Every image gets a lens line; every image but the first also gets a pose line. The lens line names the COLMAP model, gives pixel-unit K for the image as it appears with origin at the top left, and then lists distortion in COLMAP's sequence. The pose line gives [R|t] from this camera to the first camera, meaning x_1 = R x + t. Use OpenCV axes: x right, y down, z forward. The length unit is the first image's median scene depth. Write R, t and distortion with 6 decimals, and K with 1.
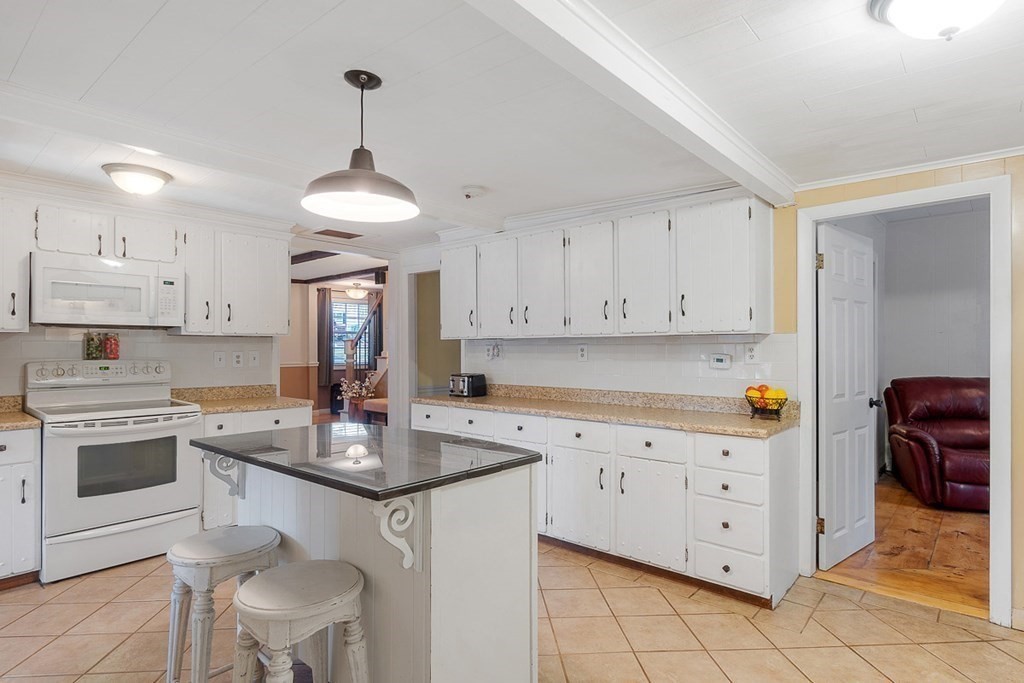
lens RADIAL K [[538.9, 0, 510.2], [0, 538.9, 337.0], [0, 0, 1]] dist [-0.007428, -0.002199]
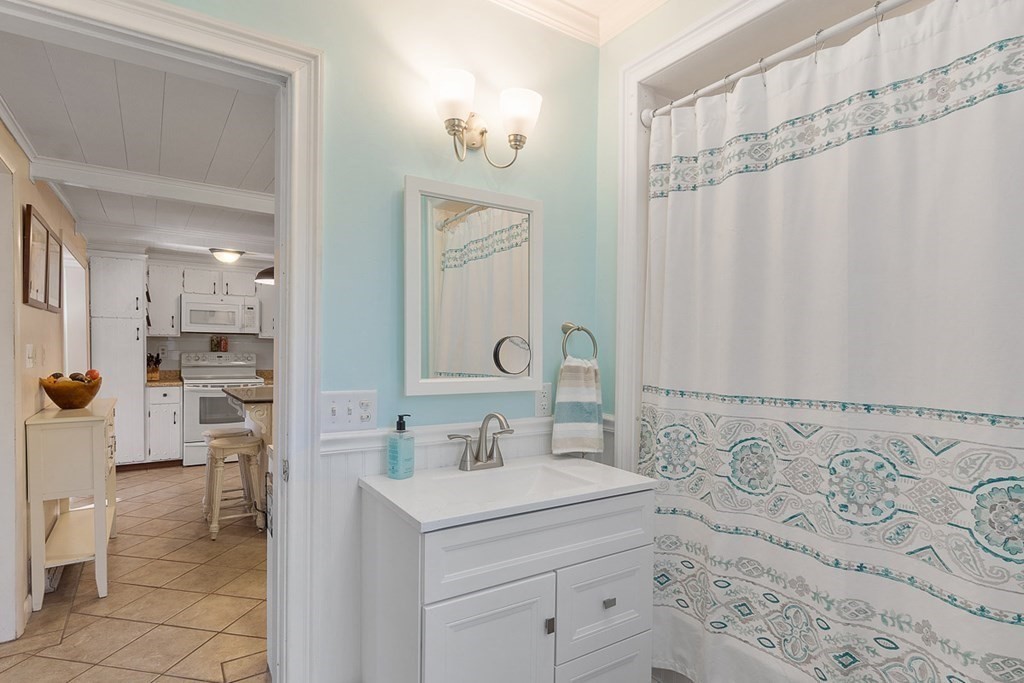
lens RADIAL K [[538.9, 0, 515.2], [0, 538.9, 350.4], [0, 0, 1]] dist [-0.007428, -0.002199]
pose [[0.964467, 0.016417, -0.263692, 0.718690], [-0.010714, 0.999677, 0.023053, -0.016033], [0.263985, -0.019408, 0.964332, -0.503372]]
